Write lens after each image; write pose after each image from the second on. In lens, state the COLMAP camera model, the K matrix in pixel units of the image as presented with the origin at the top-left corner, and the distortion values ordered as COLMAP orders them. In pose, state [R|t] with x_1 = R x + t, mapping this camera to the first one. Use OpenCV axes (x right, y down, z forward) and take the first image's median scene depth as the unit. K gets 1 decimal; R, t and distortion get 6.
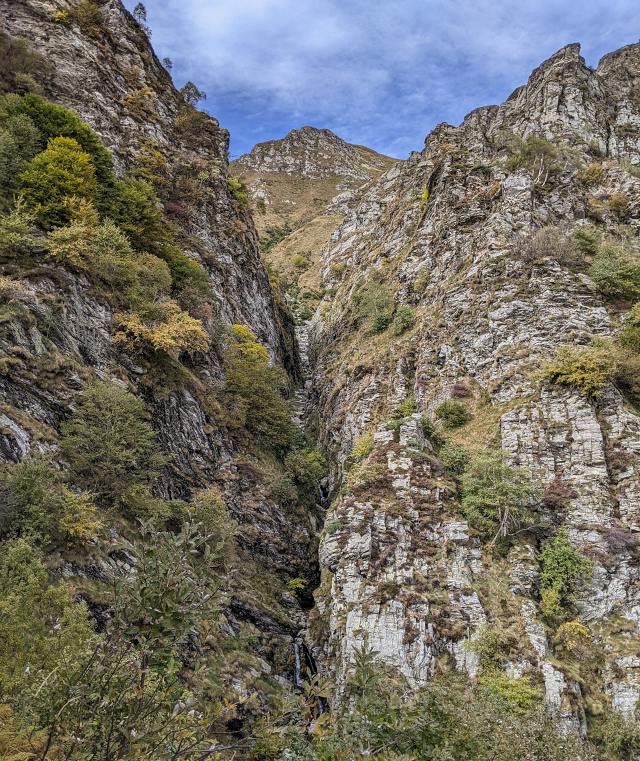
lens RADIAL K [[676.0, 0, 315.0], [0, 676.0, 398.7], [0, 0, 1]] dist [0.020714, -0.002053]
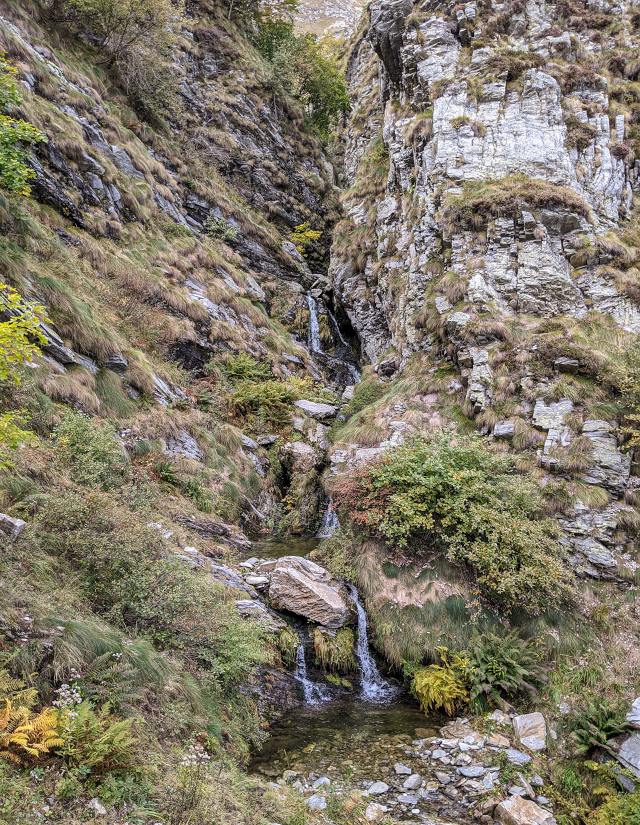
lens RADIAL K [[697.7, 0, 315.1], [0, 697.7, 419.3], [0, 0, 1]] dist [0.032476, -0.014879]
pose [[0.999690, -0.021840, 0.011920, -0.037058], [0.019825, 0.988662, 0.148846, 0.423775], [-0.015036, -0.148564, 0.988789, 0.481792]]
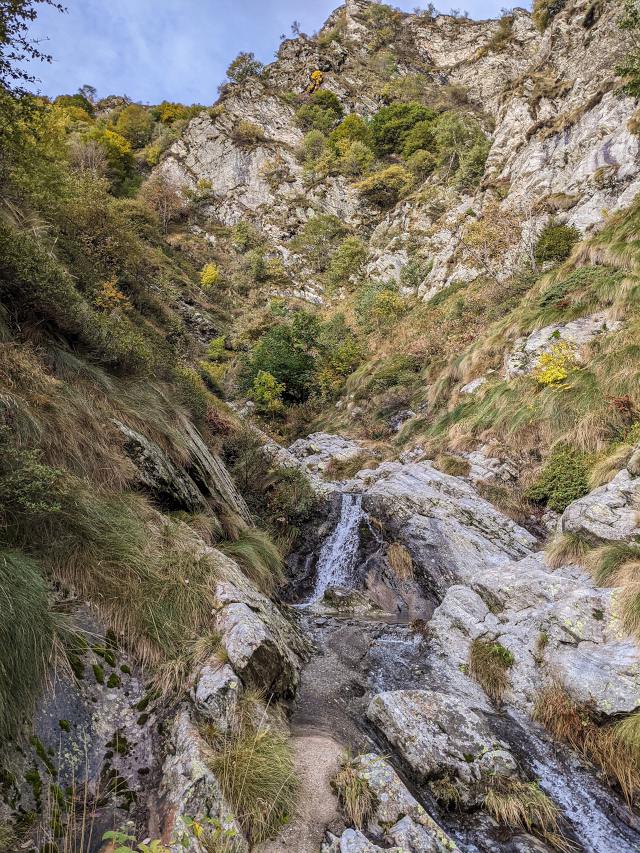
lens RADIAL K [[689.1, 0, 318.9], [0, 689.1, 430.0], [0, 0, 1]] dist [0.046496, -0.080827]
pose [[0.335691, -0.205460, -0.919292, 1.310830], [0.053659, 0.978509, -0.199100, 0.926995], [0.940443, 0.017507, 0.339502, 0.351671]]
